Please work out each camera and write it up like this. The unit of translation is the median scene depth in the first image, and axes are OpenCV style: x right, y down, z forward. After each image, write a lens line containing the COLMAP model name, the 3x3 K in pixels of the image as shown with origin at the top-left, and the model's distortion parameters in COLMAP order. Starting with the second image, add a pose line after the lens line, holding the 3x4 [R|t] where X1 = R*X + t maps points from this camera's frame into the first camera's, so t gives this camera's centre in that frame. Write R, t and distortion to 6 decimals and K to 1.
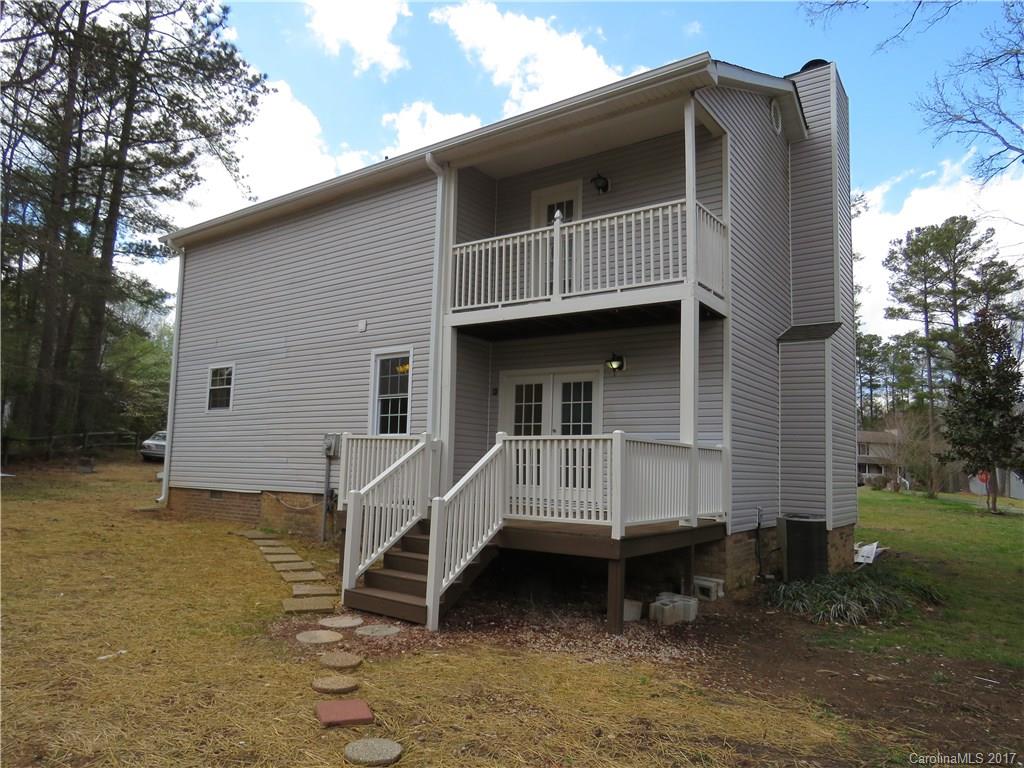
lens RADIAL K [[693.6, 0, 512.0], [0, 693.6, 384.0], [0, 0, 1]] dist [0.008548, 0.000511]
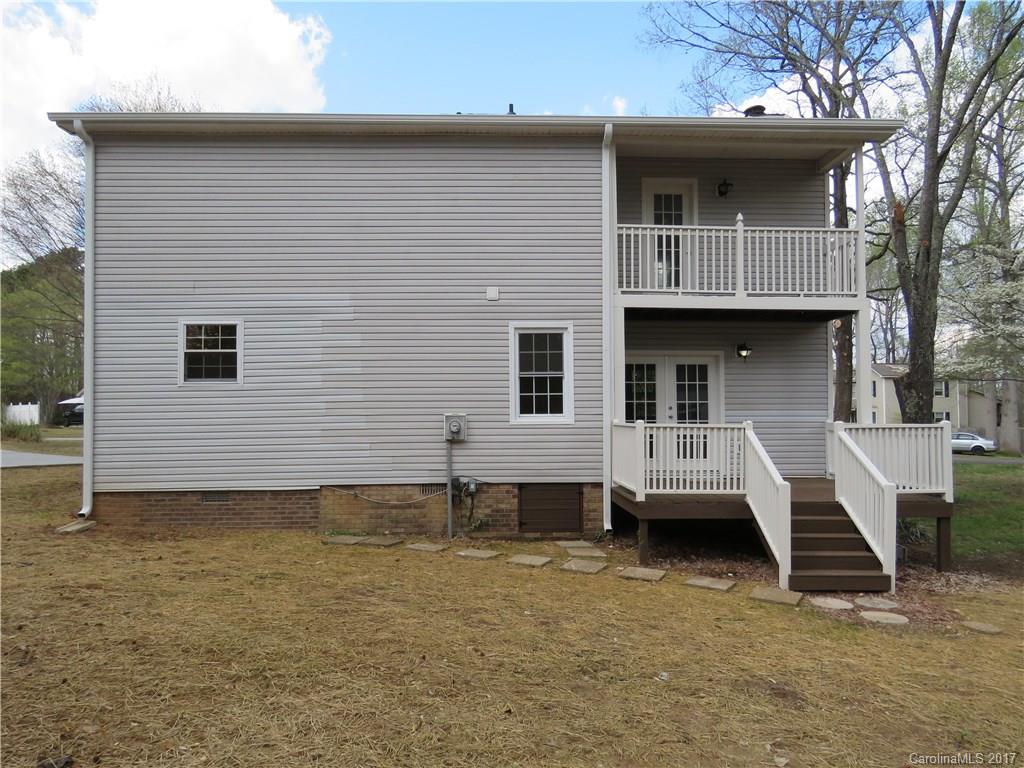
lens RADIAL K [[693.6, 0, 512.0], [0, 693.6, 384.0], [0, 0, 1]] dist [0.008548, 0.000511]
pose [[0.782317, -0.002018, 0.622877, -0.797374], [-0.048380, 0.996777, 0.063994, -0.027858], [-0.620999, -0.080198, 0.779698, 0.296308]]
